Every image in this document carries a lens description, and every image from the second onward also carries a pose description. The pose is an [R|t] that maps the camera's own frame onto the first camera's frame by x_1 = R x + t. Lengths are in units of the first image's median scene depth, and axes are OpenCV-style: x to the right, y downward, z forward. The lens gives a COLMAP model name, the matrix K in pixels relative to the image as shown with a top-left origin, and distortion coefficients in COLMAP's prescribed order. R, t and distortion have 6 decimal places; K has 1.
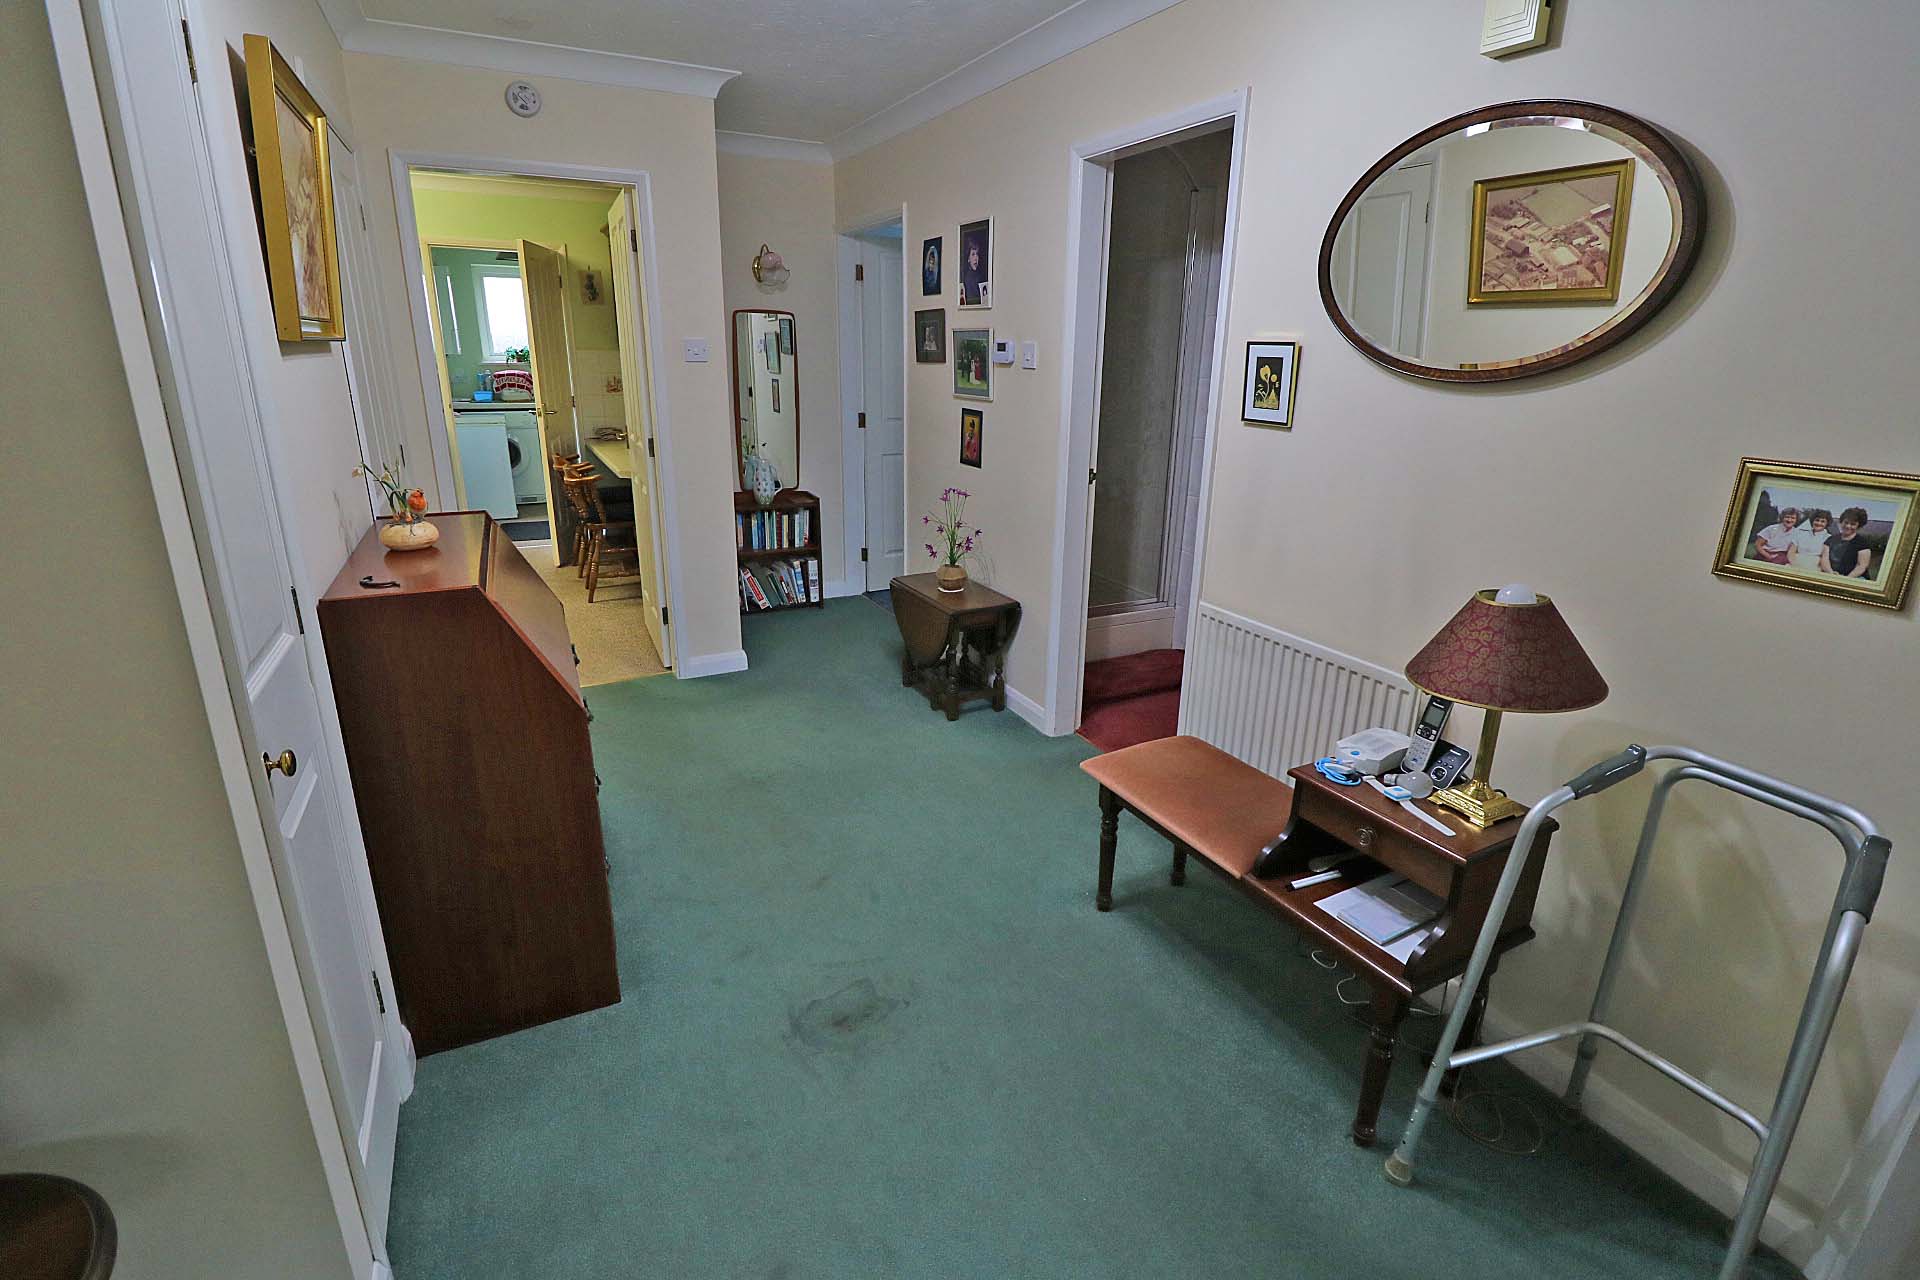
lens RADIAL K [[903.5, 0, 959.0], [0, 903.5, 634.1], [0, 0, 1]] dist [0.001757, -0.000118]
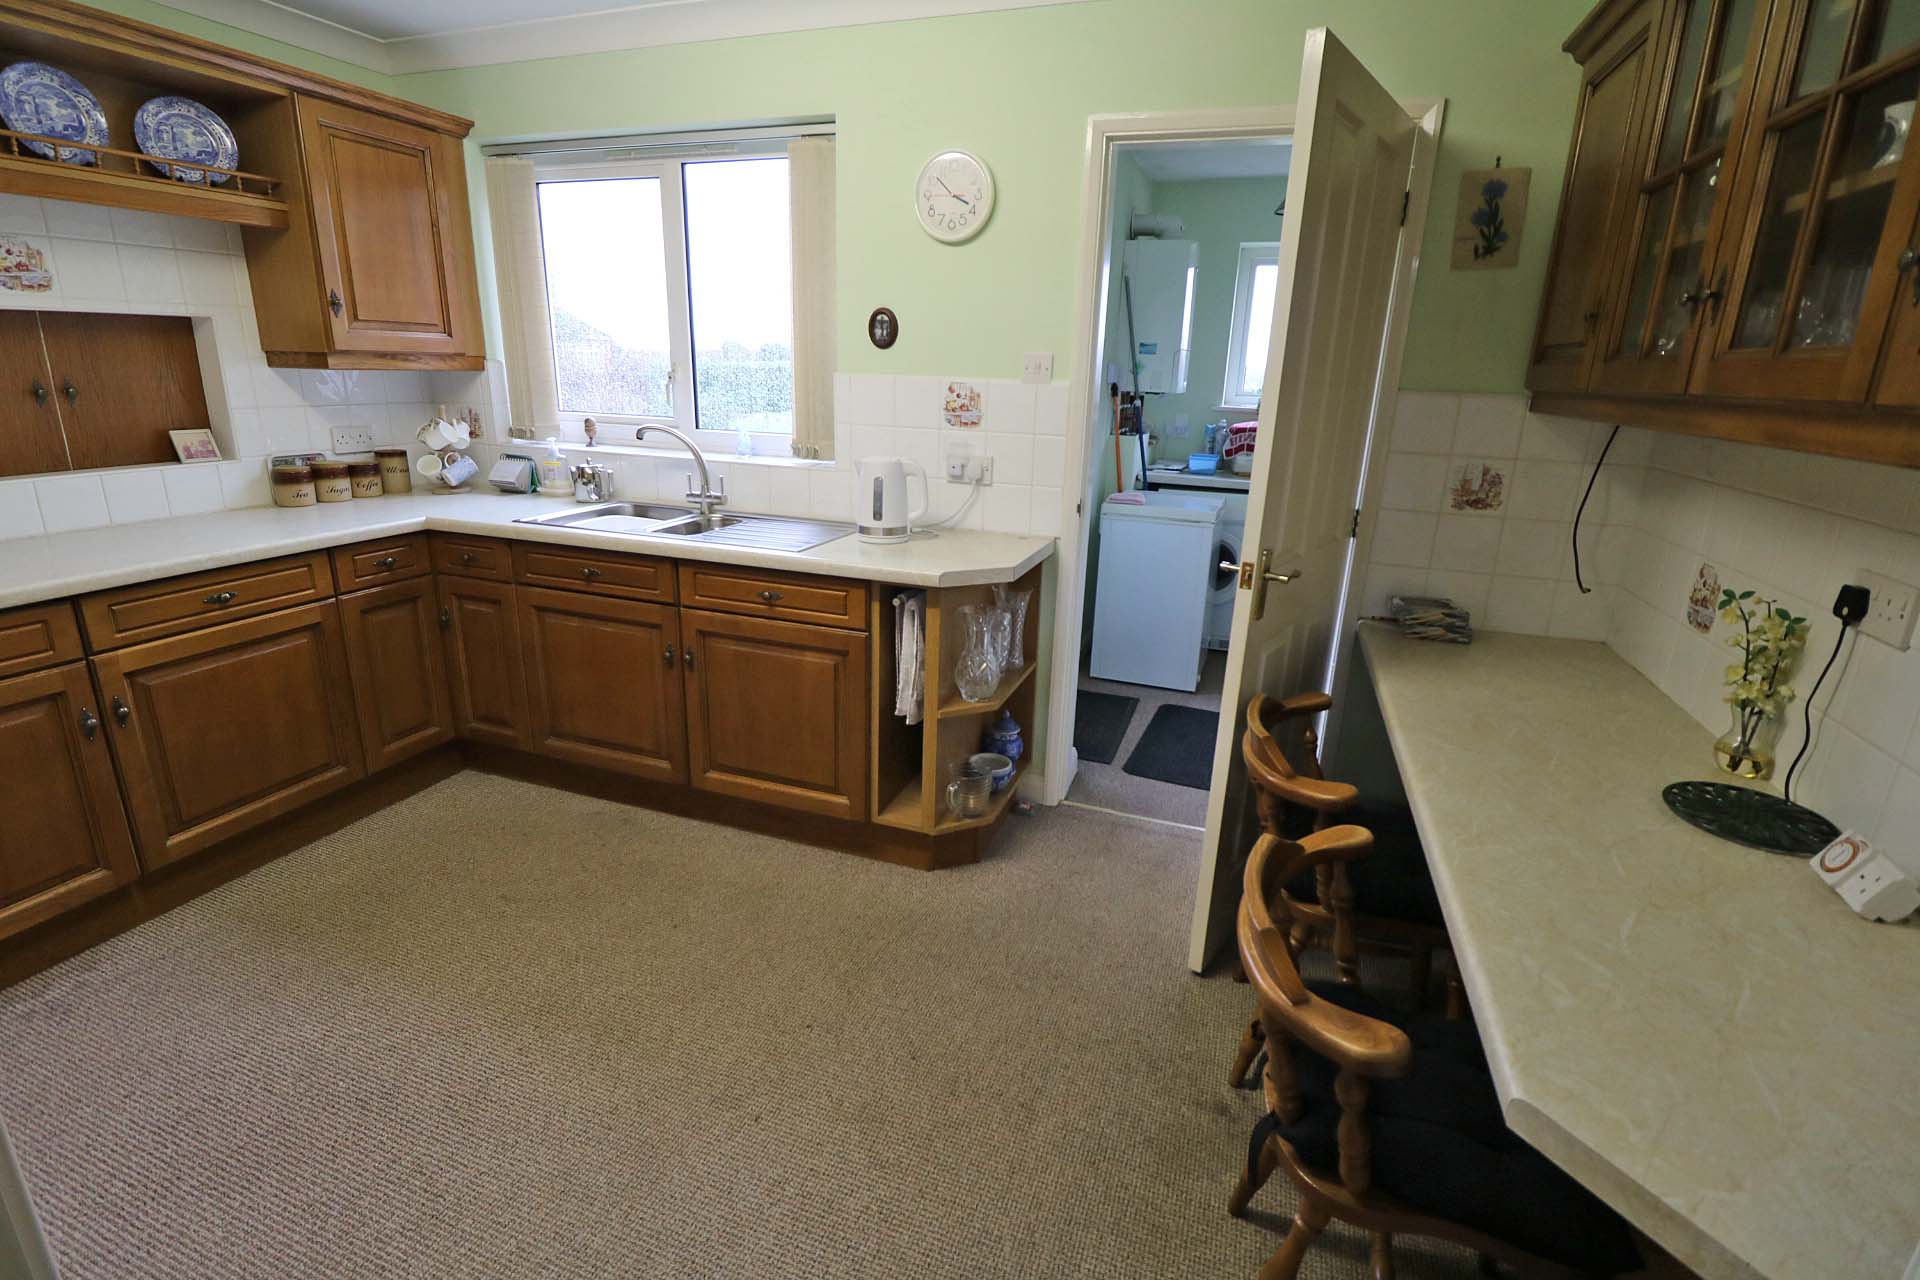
lens RADIAL K [[903.5, 0, 955.1], [0, 903.5, 637.3], [0, 0, 1]] dist [0.001757, -0.000118]
pose [[0.695152, 0.212705, -0.686673, -0.270767], [-0.232955, 0.970330, 0.064739, -0.197098], [0.680070, 0.114961, 0.724078, 0.612744]]
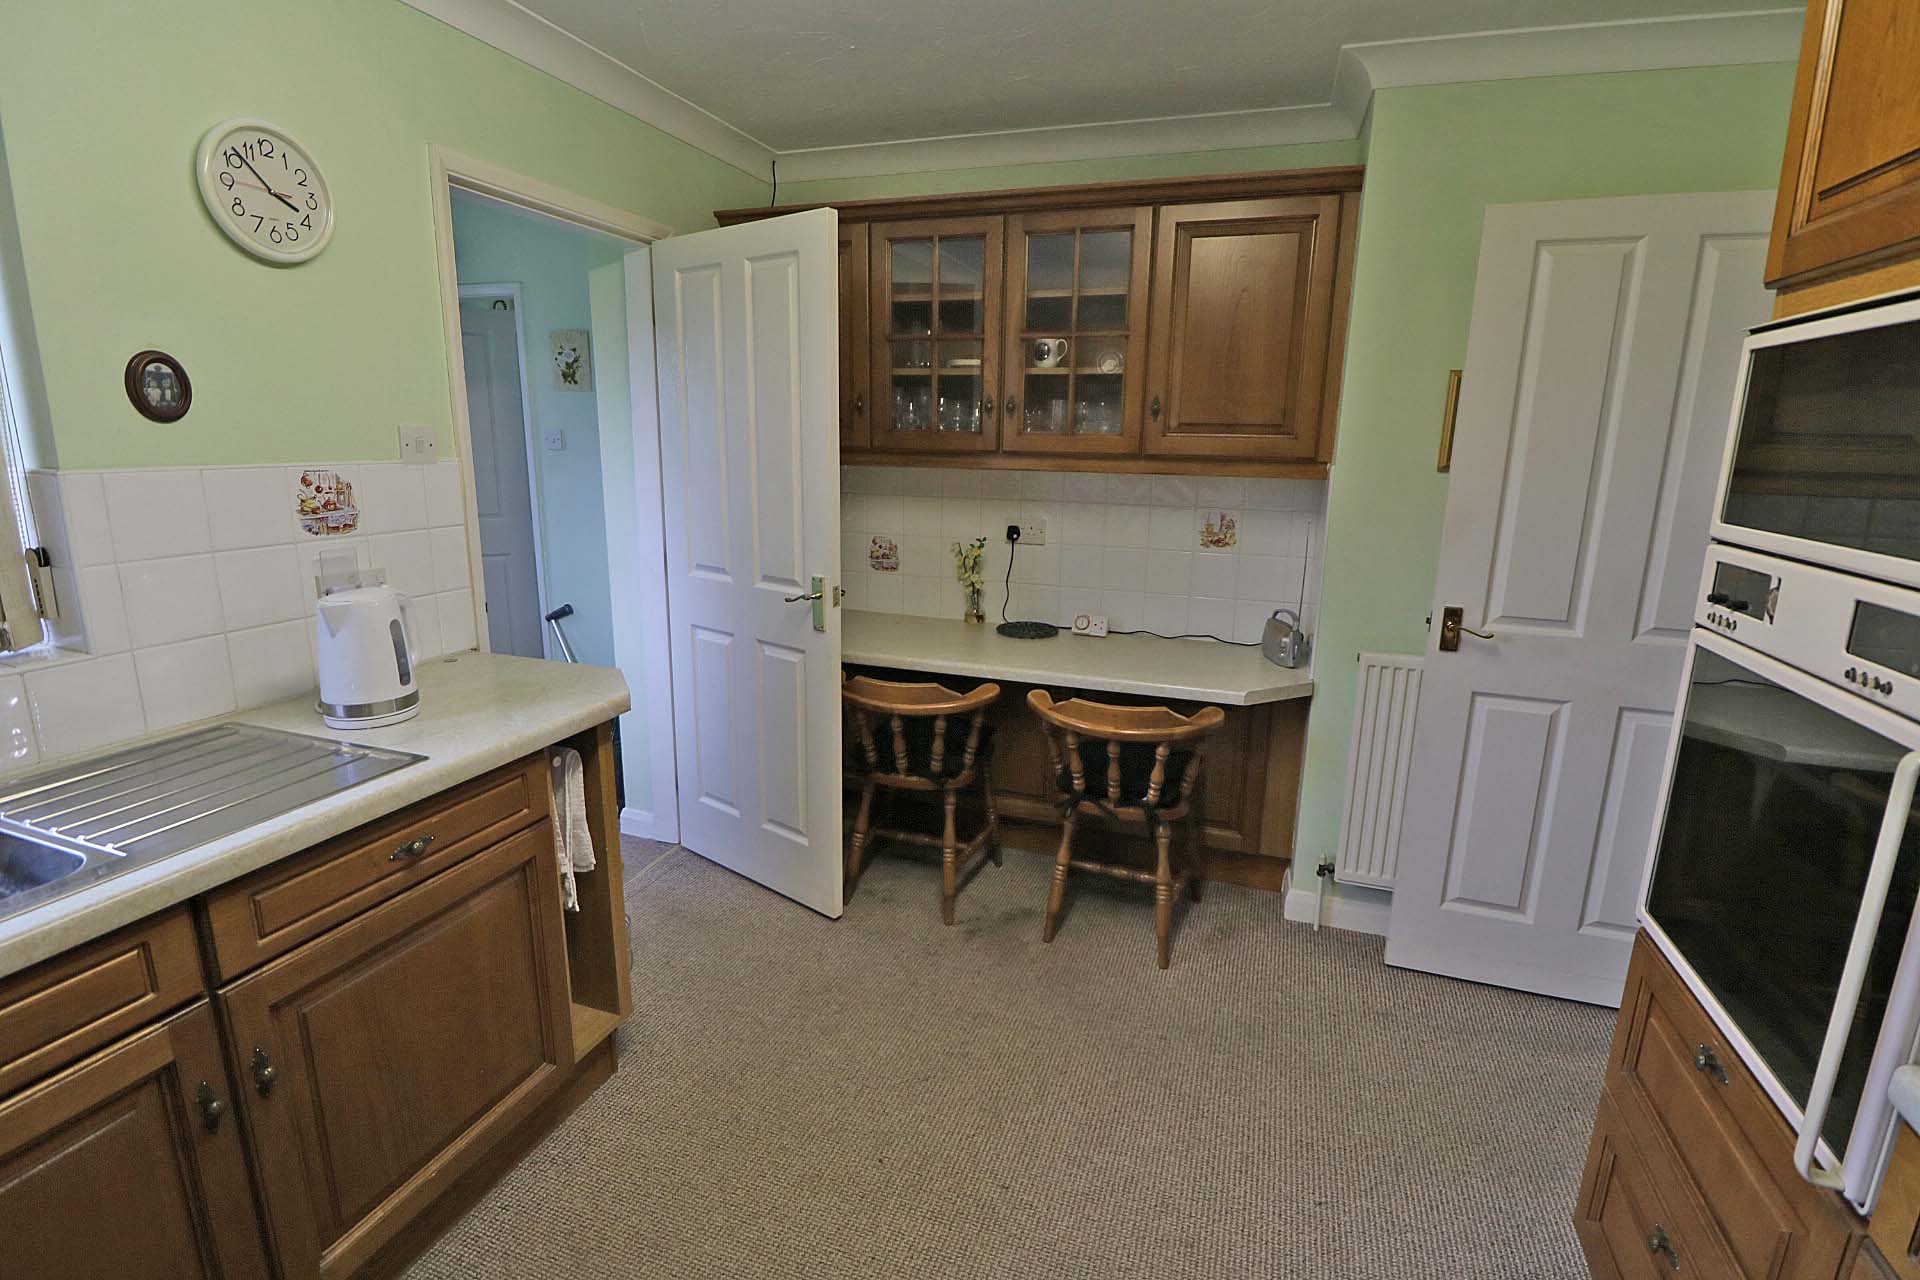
lens RADIAL K [[903.5, 0, 958.6], [0, 903.5, 632.5], [0, 0, 1]] dist [0.001757, -0.000118]
pose [[0.712719, -0.157214, 0.683605, -0.767849], [0.202192, 0.979240, 0.014401, -0.200301], [-0.671677, 0.127956, 0.729710, 0.557387]]
